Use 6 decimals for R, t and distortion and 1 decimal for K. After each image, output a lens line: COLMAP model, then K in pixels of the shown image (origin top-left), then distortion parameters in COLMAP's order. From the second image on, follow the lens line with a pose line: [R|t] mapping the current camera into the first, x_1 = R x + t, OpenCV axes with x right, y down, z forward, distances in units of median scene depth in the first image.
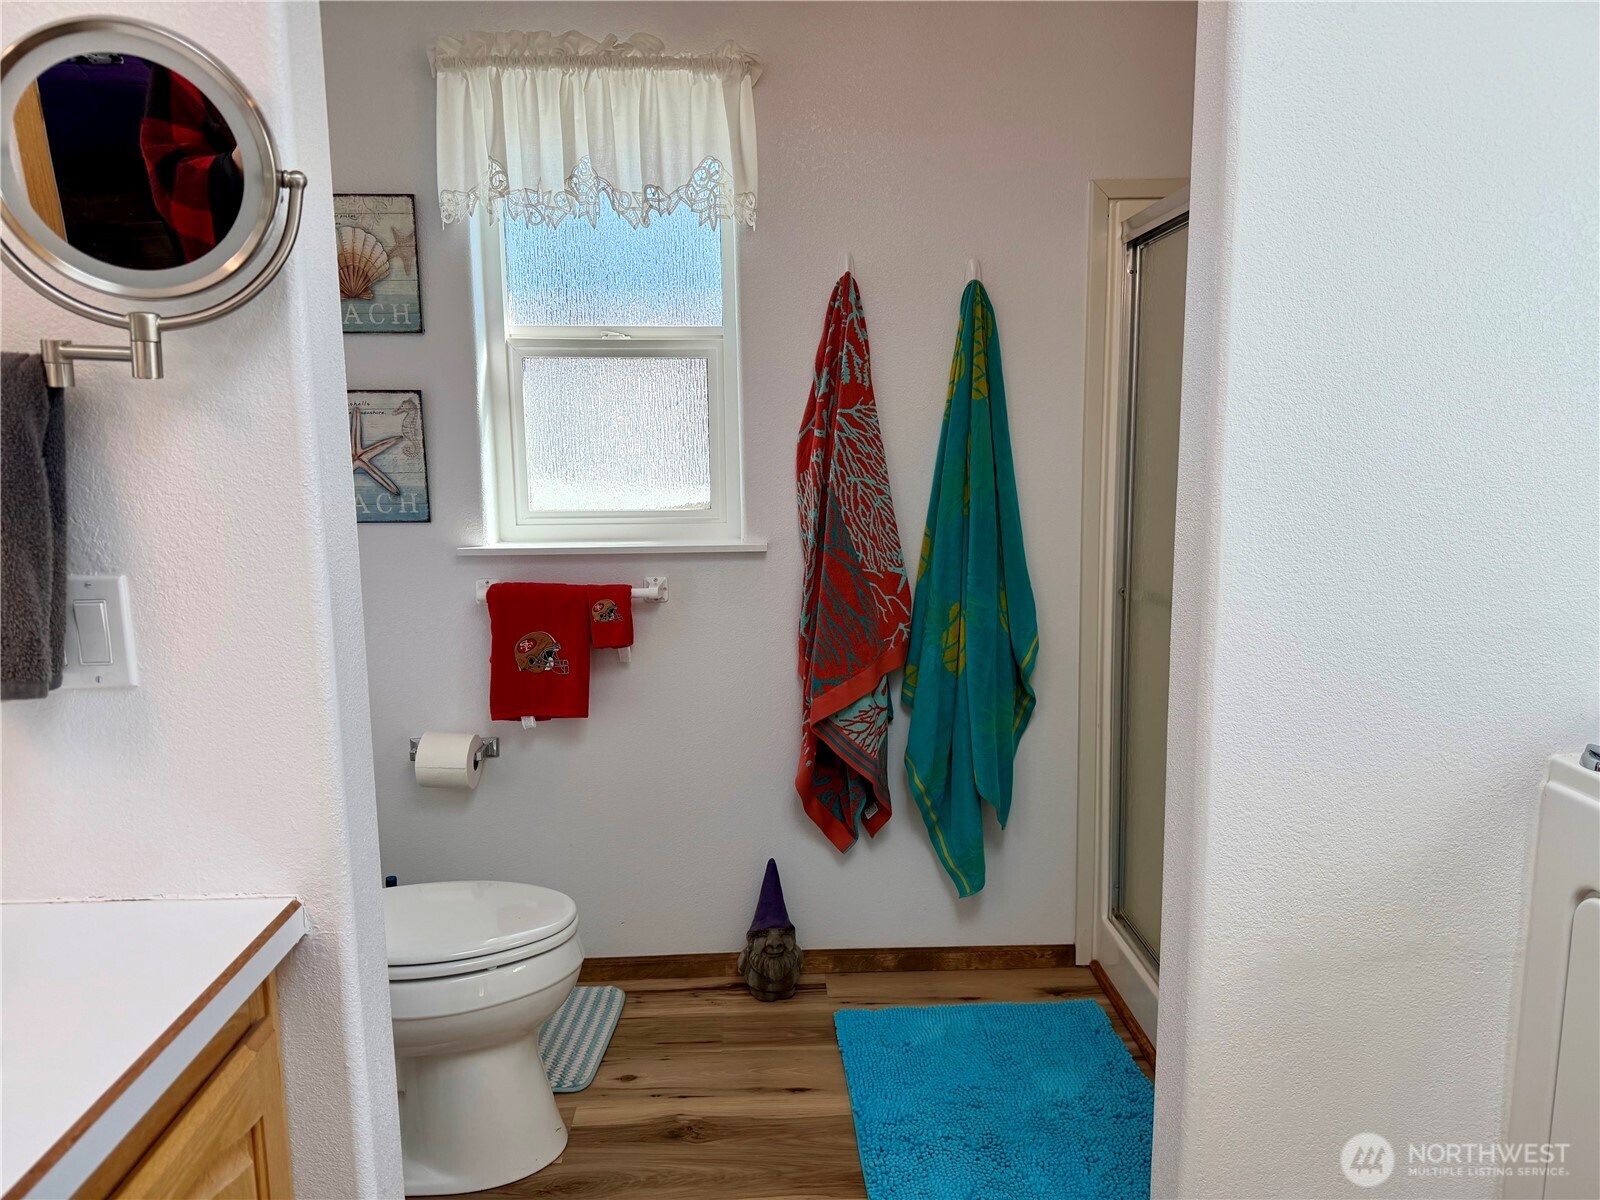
lens RADIAL K [[1125.4, 0, 805.0], [0, 1125.4, 605.3], [0, 0, 1]] dist [0.065413, -0.086437]
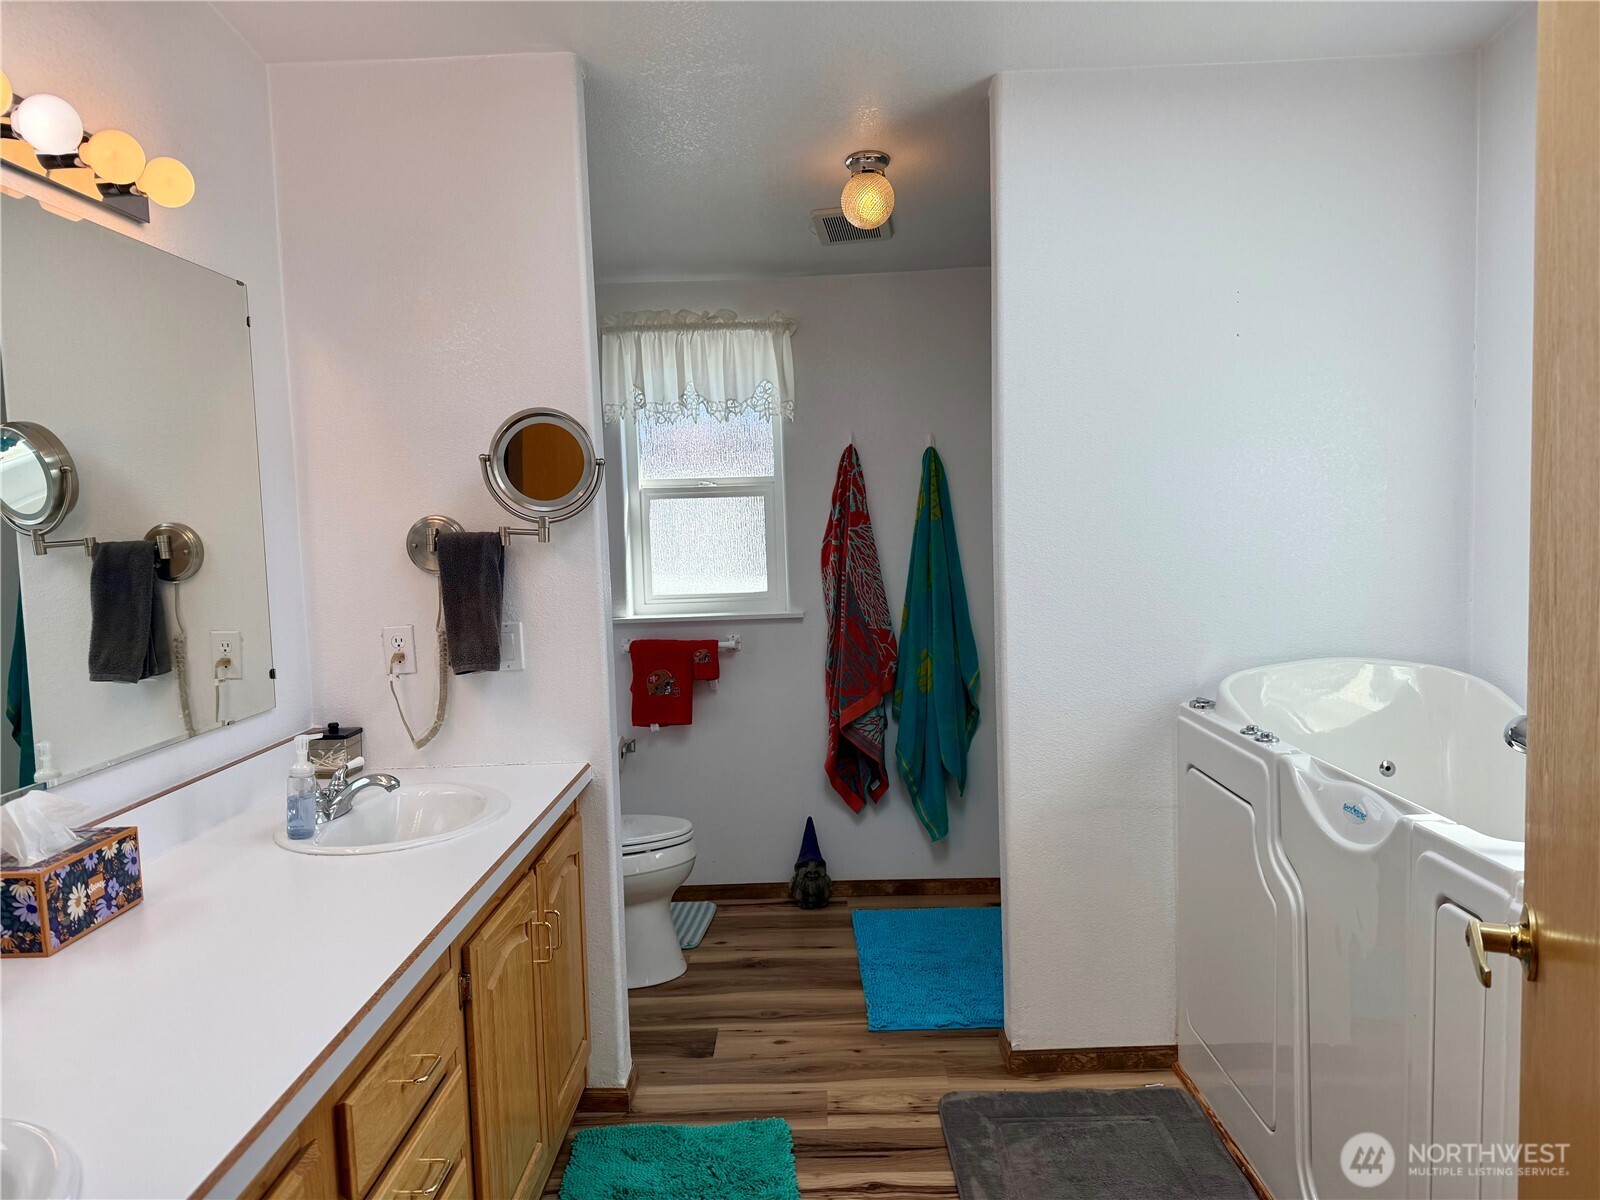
lens RADIAL K [[1125.4, 0, 805.0], [0, 1125.4, 605.3], [0, 0, 1]] dist [0.065413, -0.086437]
pose [[0.998487, -0.017669, -0.052078, 0.051172], [0.013728, 0.997083, -0.075076, 0.054347], [0.053253, 0.074248, 0.995817, -0.578748]]
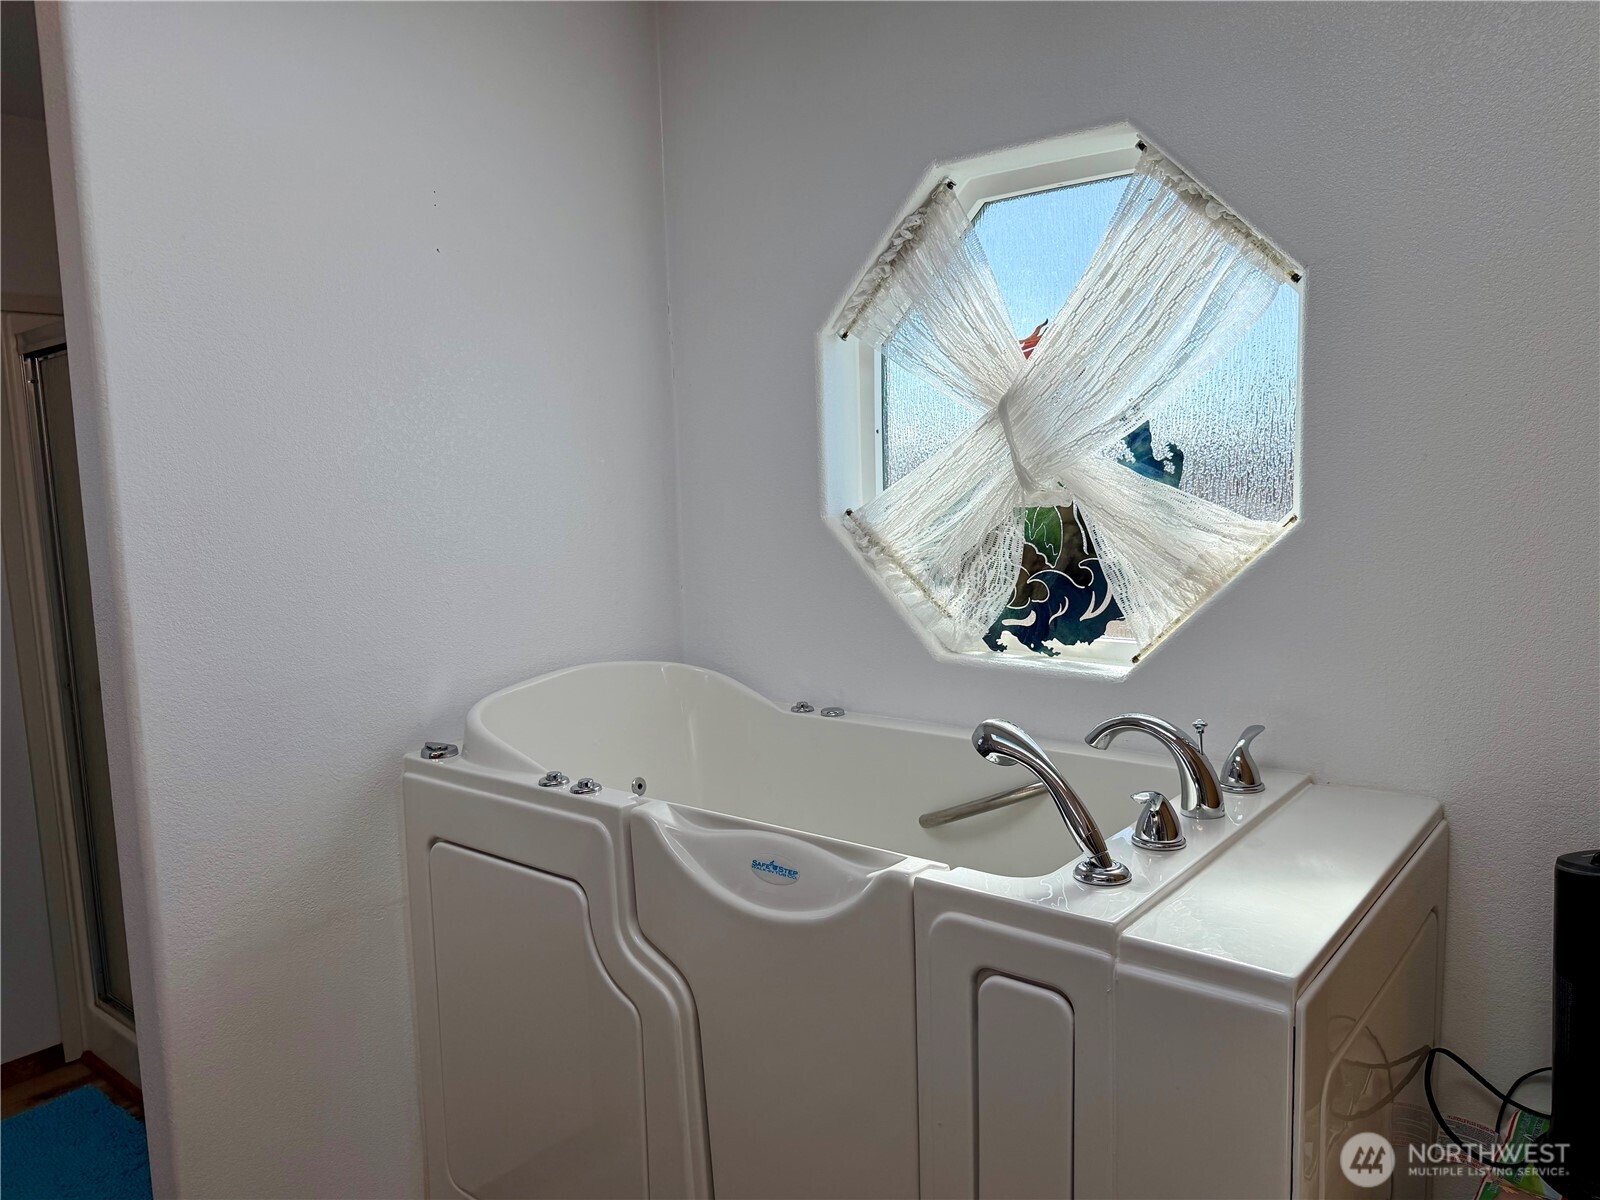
lens RADIAL K [[1134.4, 0, 800.0], [0, 1134.4, 600.0], [0, 0, 1]] dist [0.000514, 0.001409]
pose [[0.664631, -0.094853, 0.741127, -0.036318], [0.141809, 0.989894, -0.000480, 0.004170], [-0.733591, 0.105417, 0.671365, -0.200780]]
